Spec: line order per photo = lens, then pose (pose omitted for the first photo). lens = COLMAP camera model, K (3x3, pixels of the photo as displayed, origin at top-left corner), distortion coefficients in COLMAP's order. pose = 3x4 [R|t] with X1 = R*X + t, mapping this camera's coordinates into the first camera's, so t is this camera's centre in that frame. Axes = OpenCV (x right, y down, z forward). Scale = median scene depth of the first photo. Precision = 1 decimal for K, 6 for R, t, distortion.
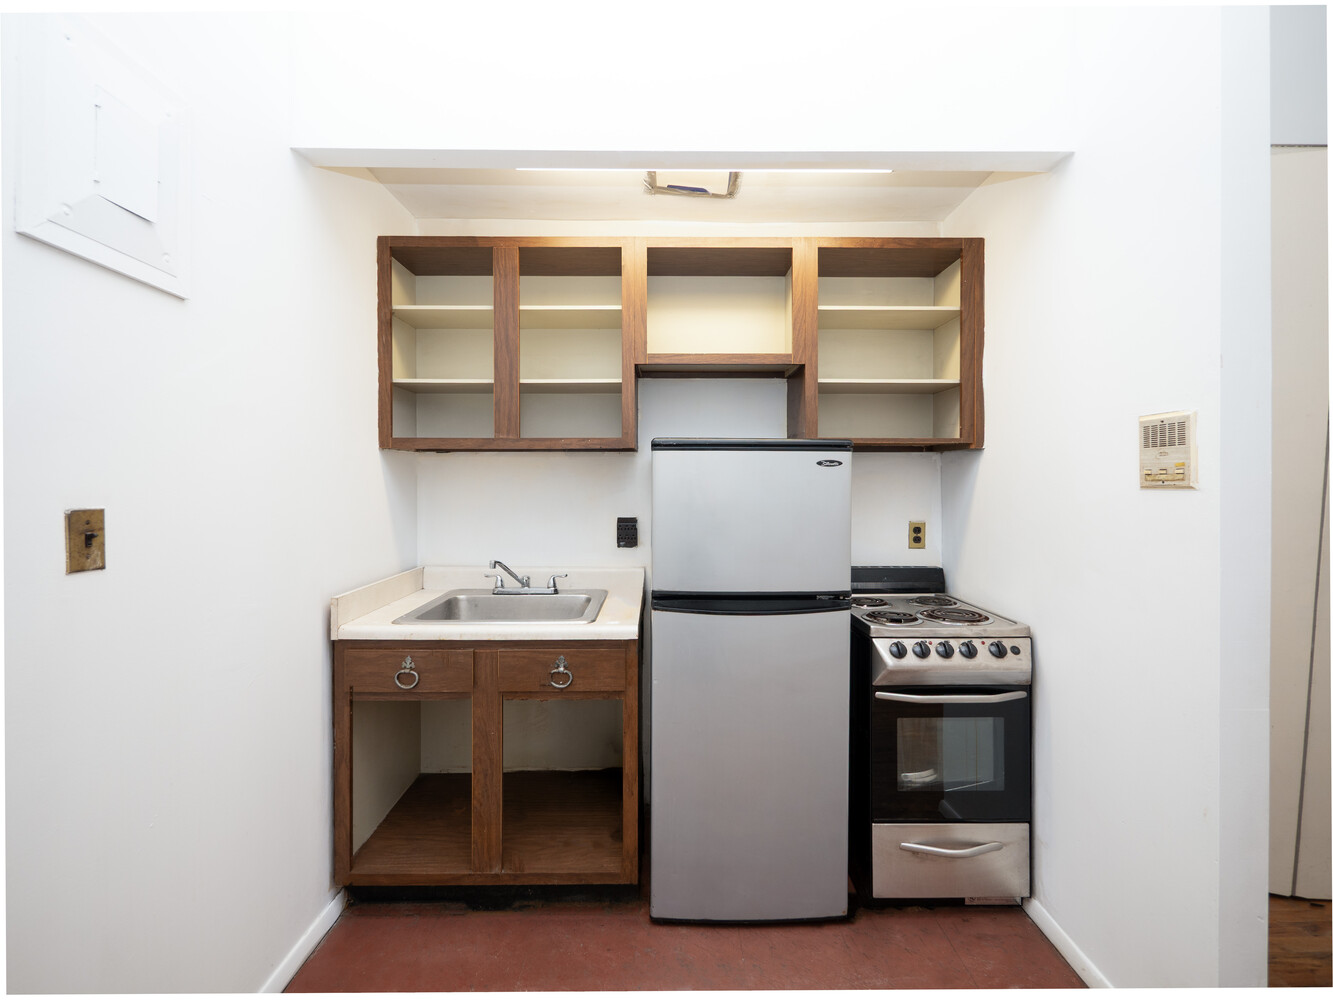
lens RADIAL K [[564.2, 0, 665.8], [0, 564.2, 489.5], [0, 0, 1]] dist [-0.007637, 0.000121]
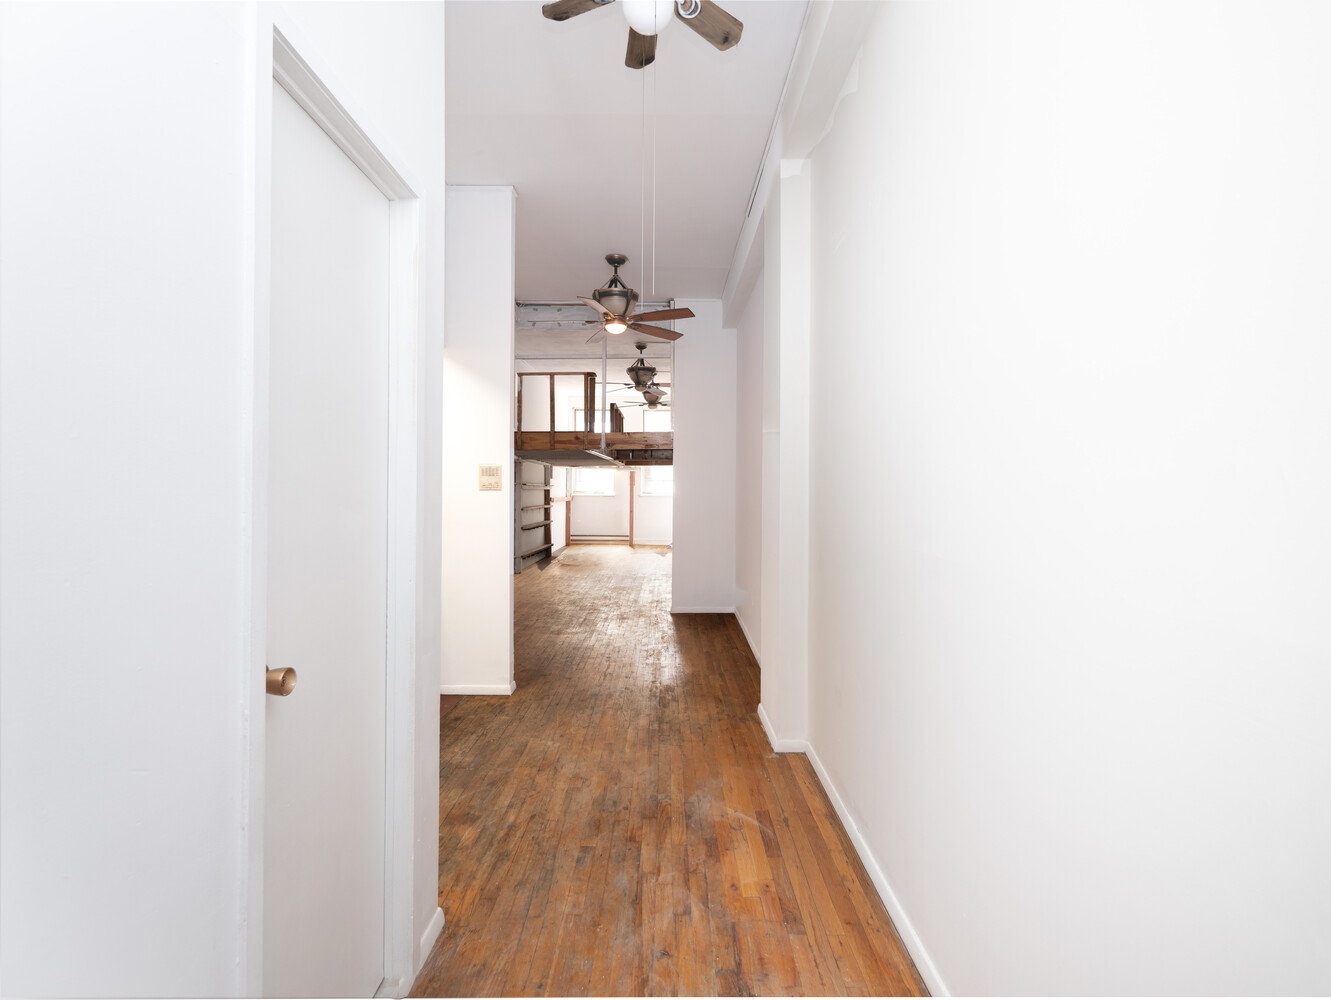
lens RADIAL K [[616.2, 0, 668.0], [0, 616.2, 491.8], [0, 0, 1]] dist [0.000545, 0.000054]
pose [[-0.001265, -0.000124, 0.999999, -1.628887], [0.003381, 0.999994, 0.000128, 0.006263], [-0.999993, 0.003381, -0.001265, 0.070579]]
